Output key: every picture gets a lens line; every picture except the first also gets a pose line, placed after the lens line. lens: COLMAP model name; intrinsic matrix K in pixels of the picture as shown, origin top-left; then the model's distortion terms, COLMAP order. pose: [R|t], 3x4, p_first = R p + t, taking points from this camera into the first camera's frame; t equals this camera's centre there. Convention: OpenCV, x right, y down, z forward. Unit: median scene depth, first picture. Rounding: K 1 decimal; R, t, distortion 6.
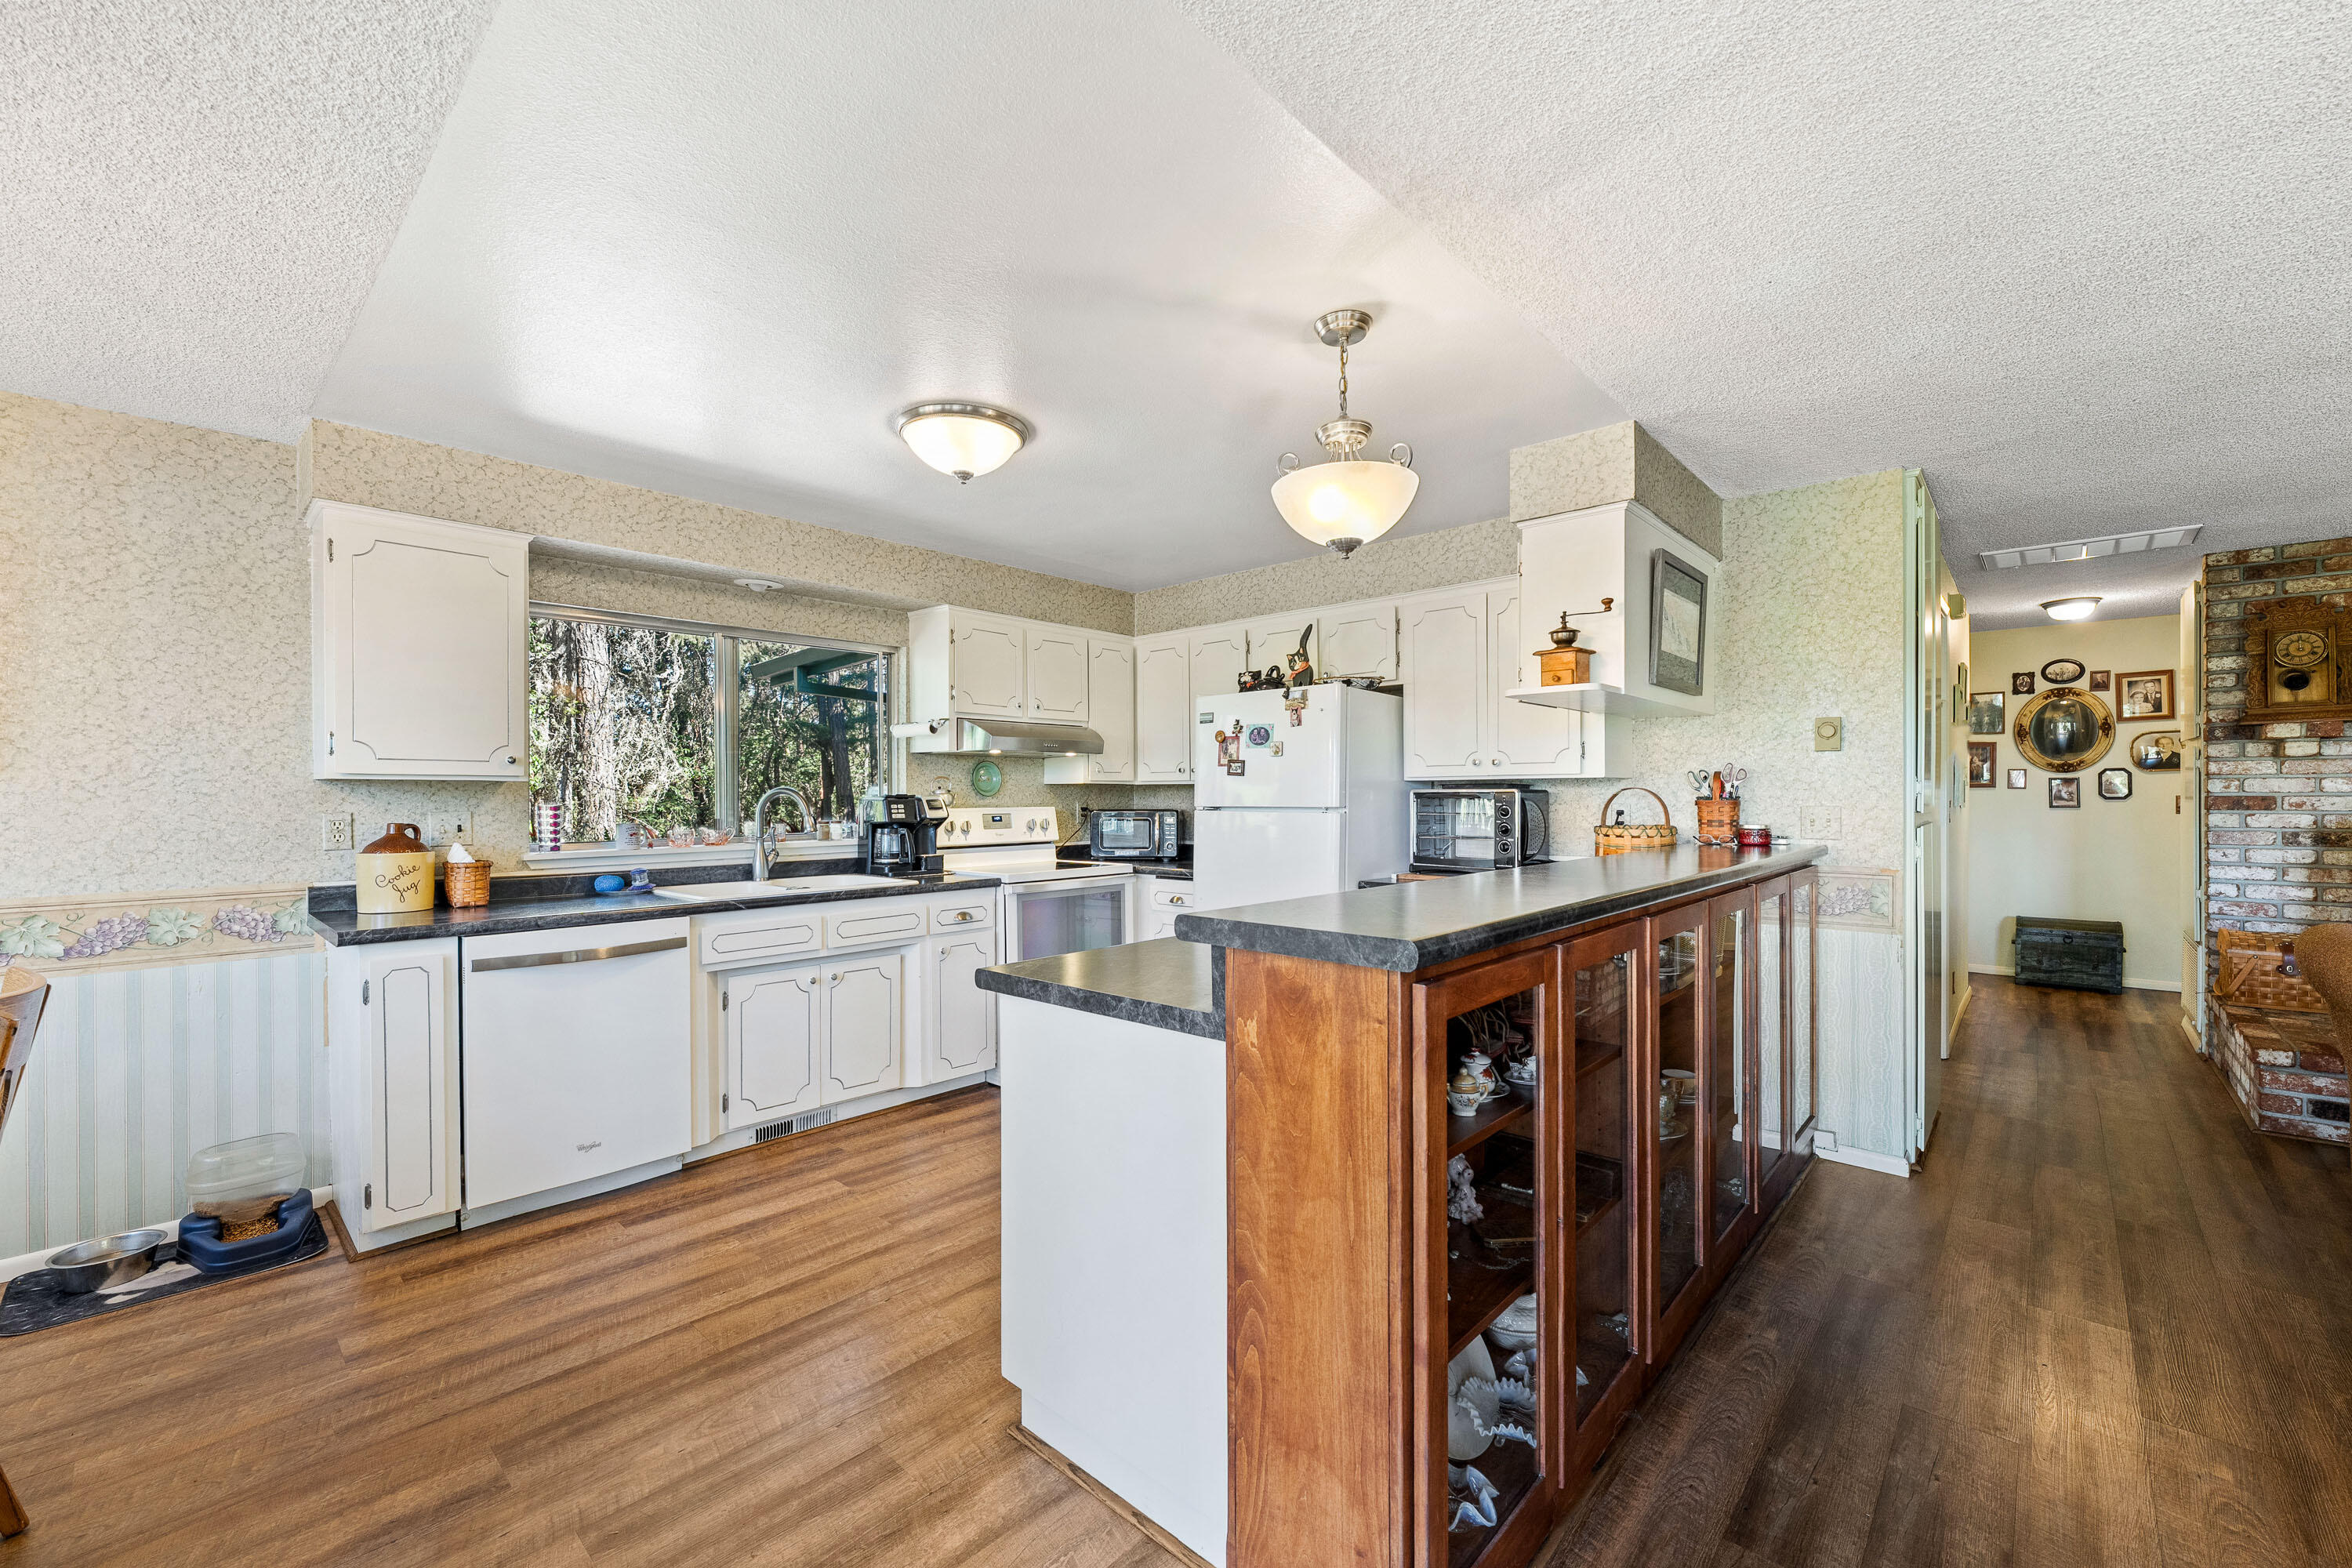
lens RADIAL K [[944.8, 0, 1172.8], [0, 944.8, 797.9], [0, 0, 1]] dist [0.000825, 0.000130]
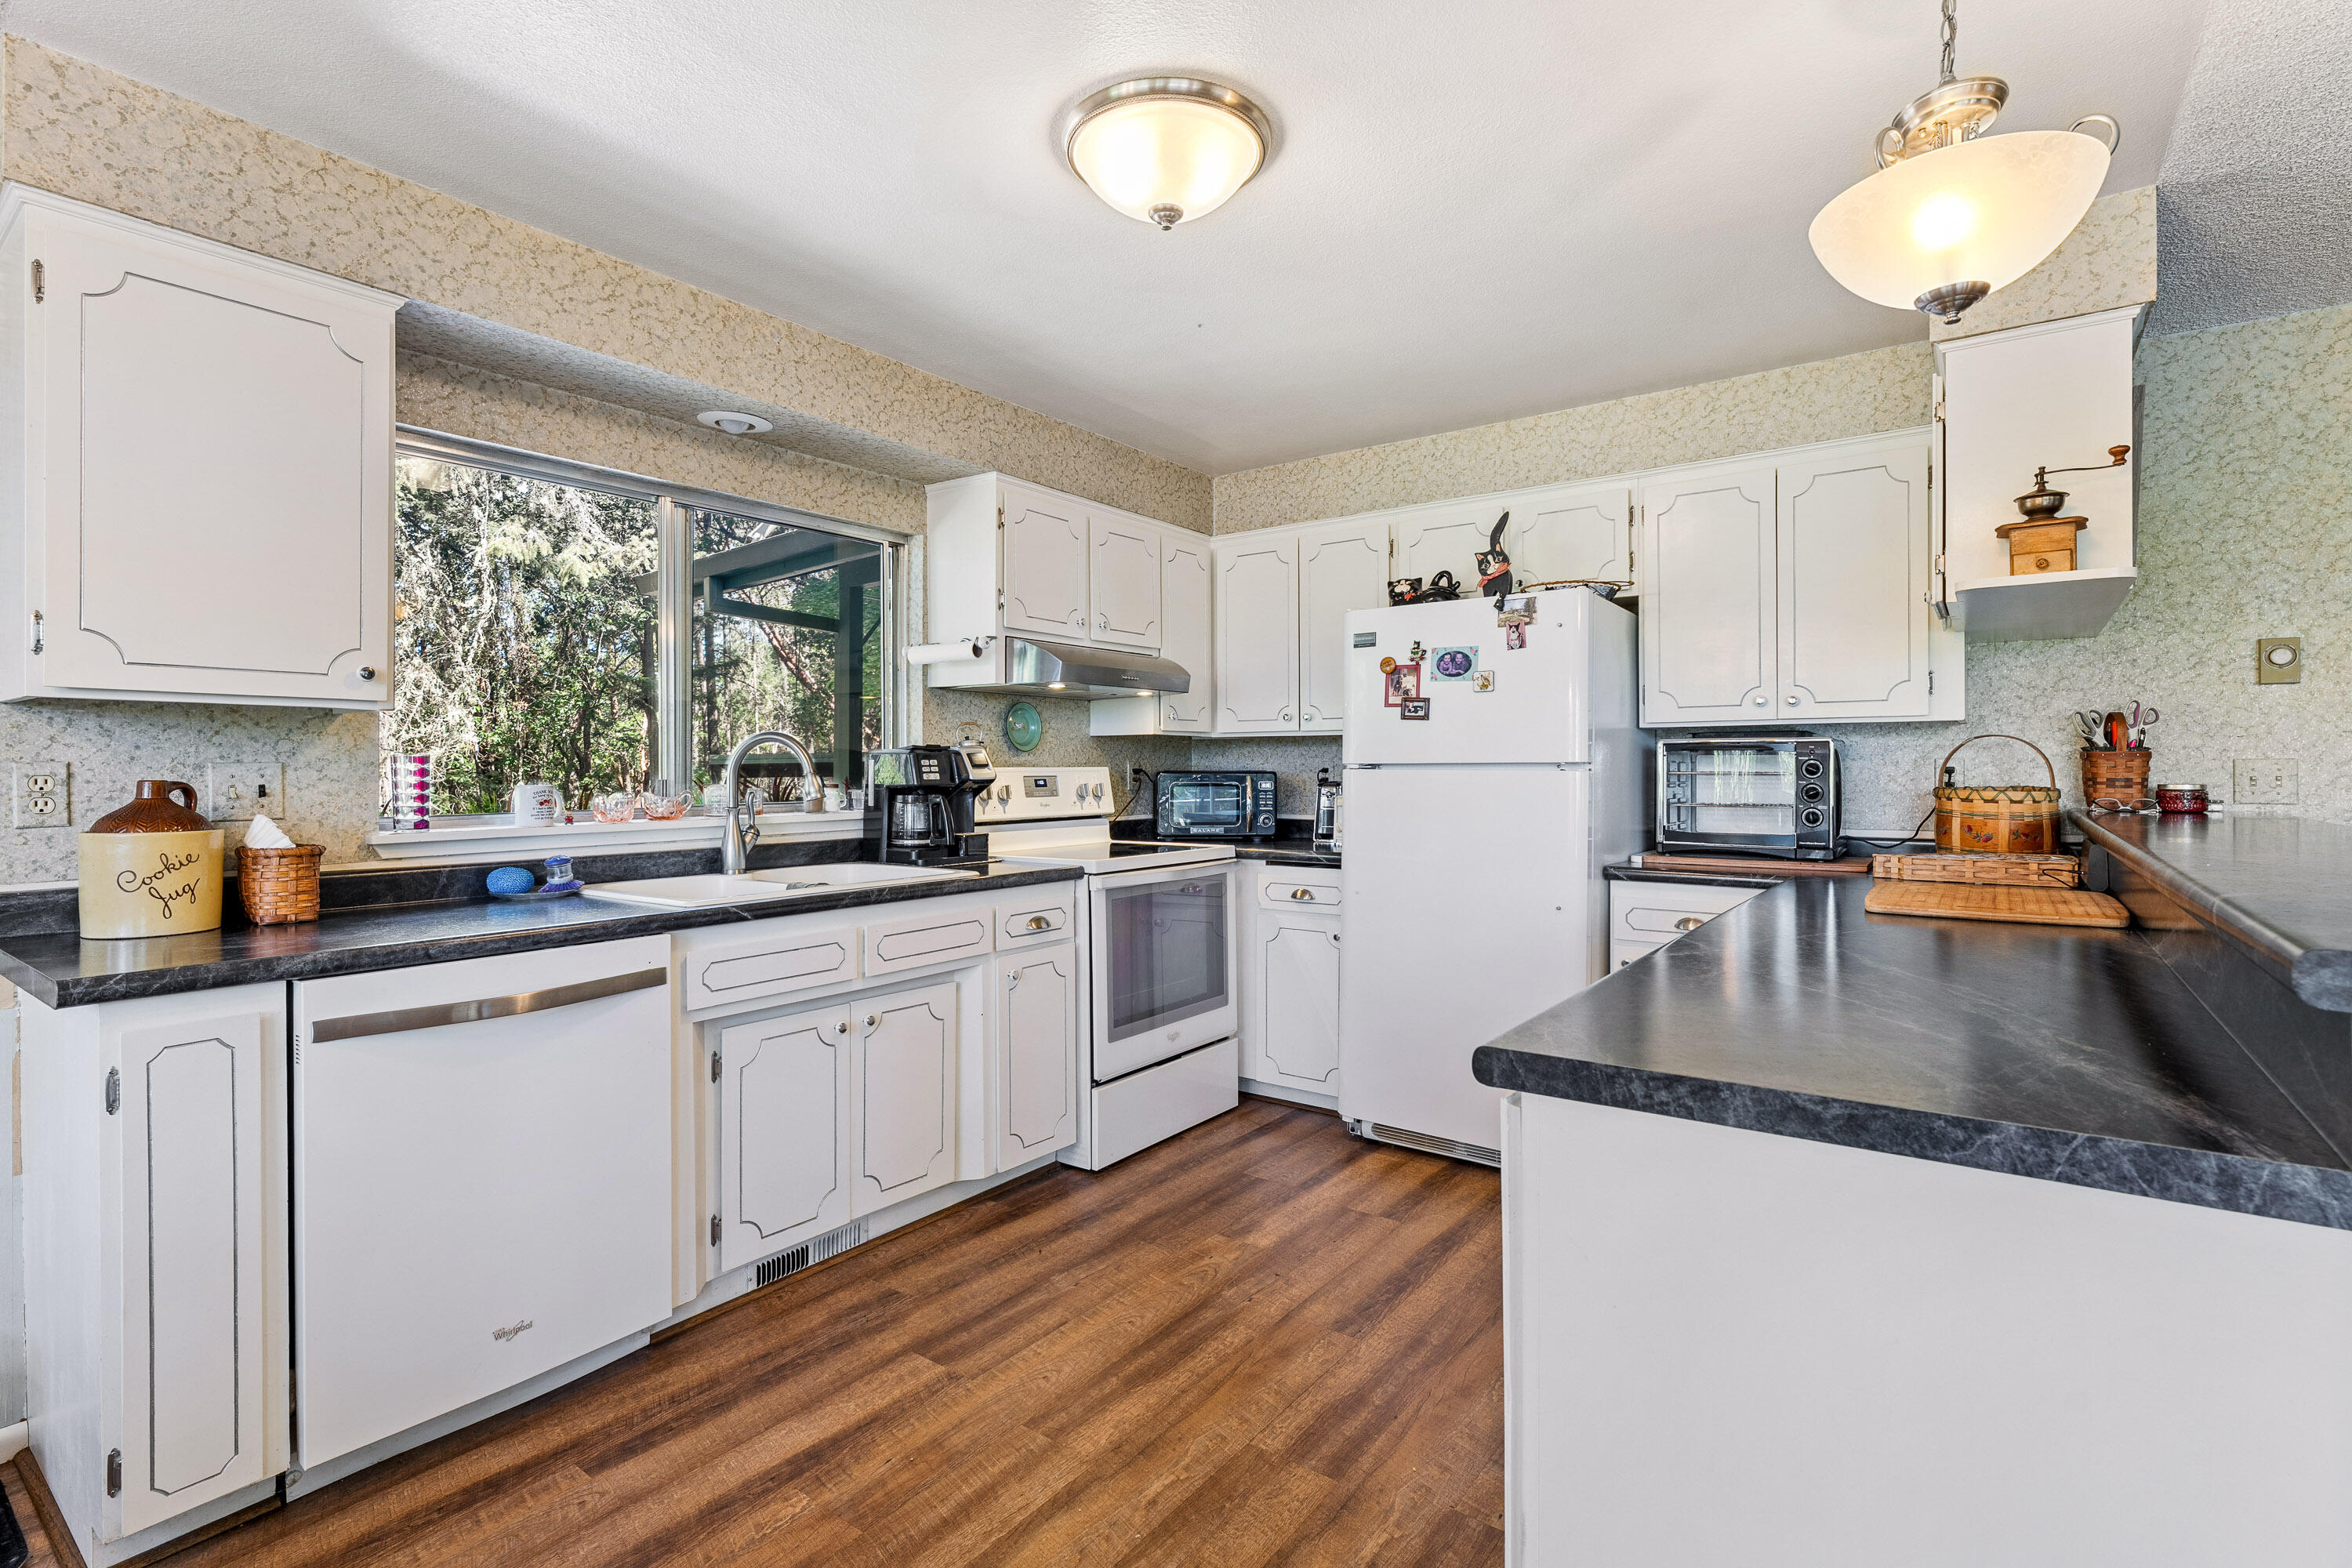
lens RADIAL K [[1088.6, 0, 1172.1], [0, 1088.6, 764.7], [0, 0, 1]] dist [-0.000192, 0.000251]
pose [[0.994283, 0.001258, 0.106773, -0.228812], [-0.000617, 0.999982, -0.006044, 0.017286], [-0.106778, 0.005944, 0.994265, 0.228088]]
